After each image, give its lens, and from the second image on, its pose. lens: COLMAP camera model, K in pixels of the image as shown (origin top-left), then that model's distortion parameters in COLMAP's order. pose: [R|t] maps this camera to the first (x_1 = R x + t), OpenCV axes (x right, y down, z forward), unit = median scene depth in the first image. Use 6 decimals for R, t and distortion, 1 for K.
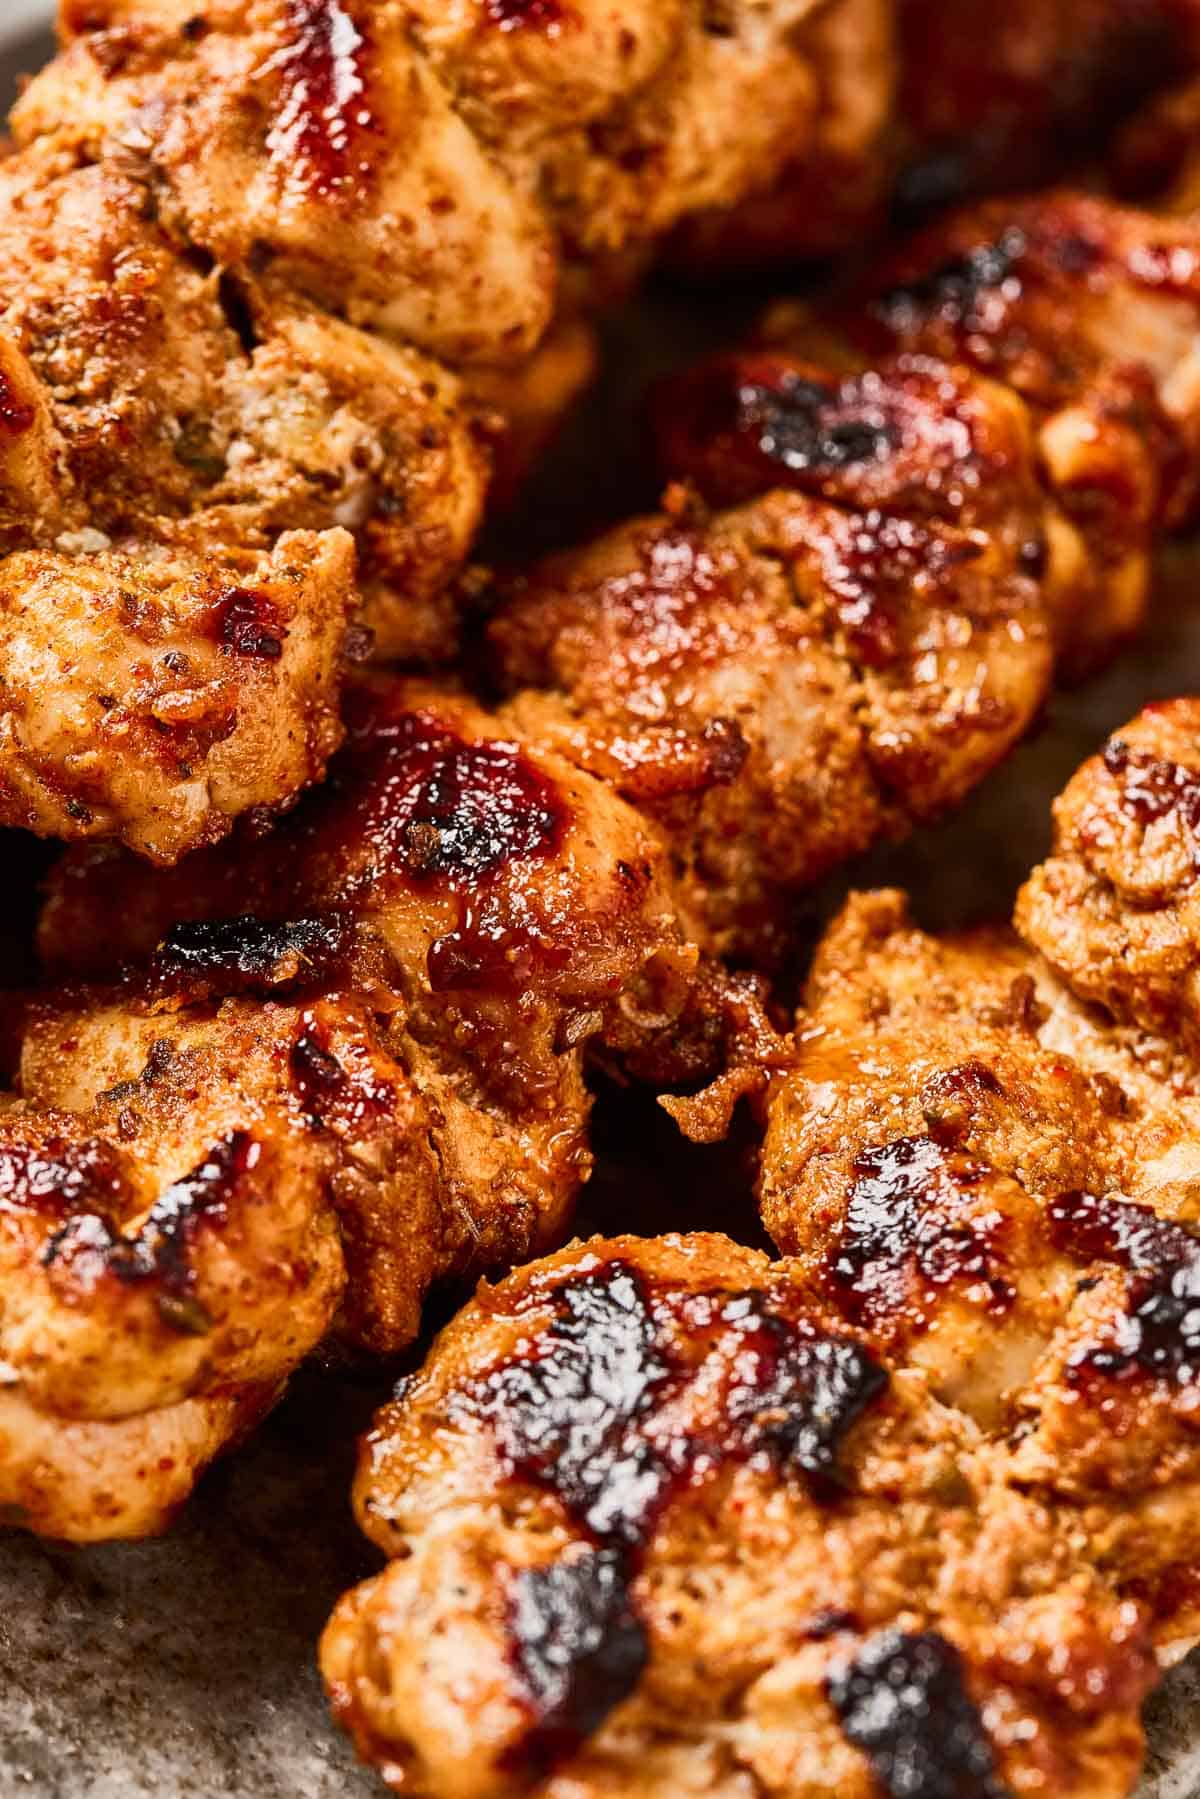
lens RADIAL K [[6716.8, 0, 600.0], [0, 6716.8, 899.5], [0, 0, 1]] dist [-0.301713, -1.767520]
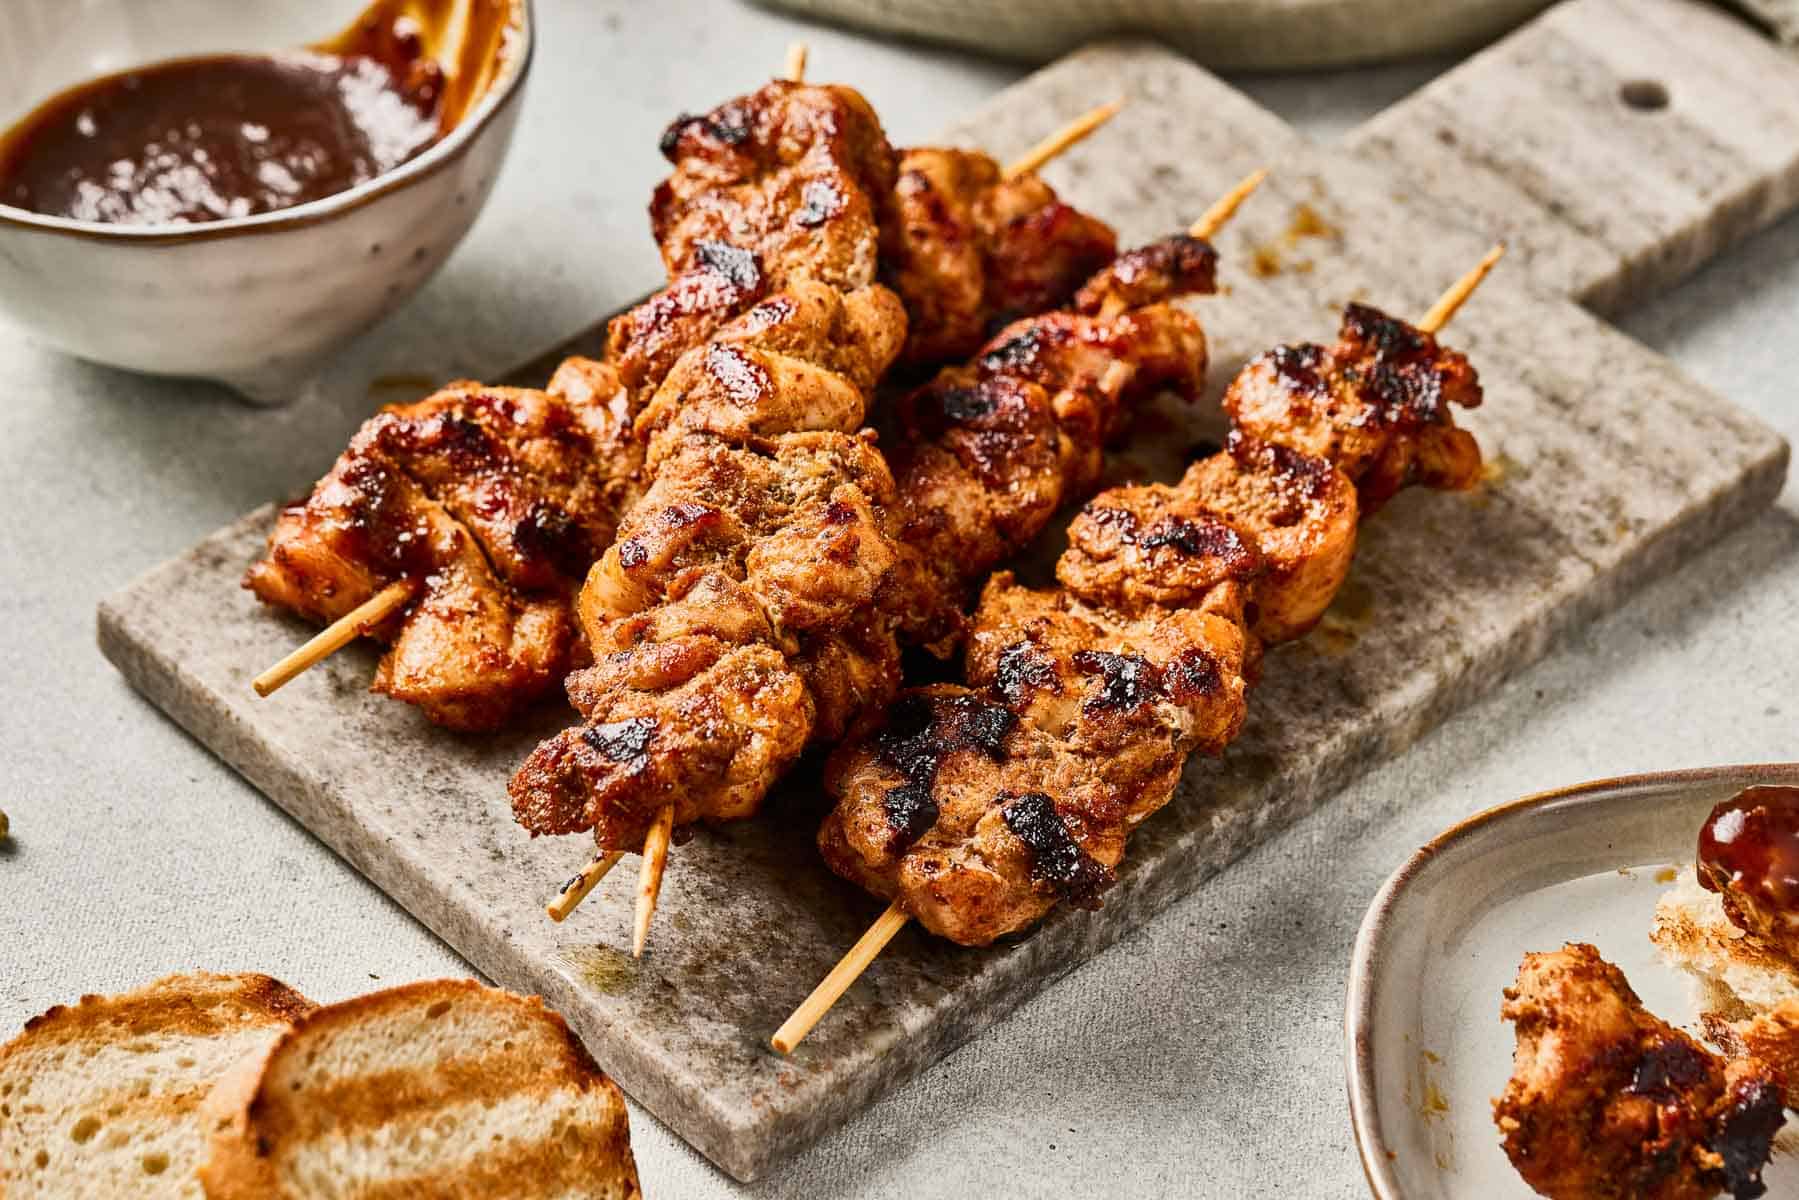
lens RADIAL K [[5652.1, 0, 899.5], [0, 5652.1, 600.0], [0, 0, 1]] dist [0.054665, 0.561756]
pose [[0.995987, -0.089055, 0.008938, -0.019373], [0.089384, 0.984577, -0.150396, 0.339715], [0.004593, 0.150592, 0.988585, -1.176117]]
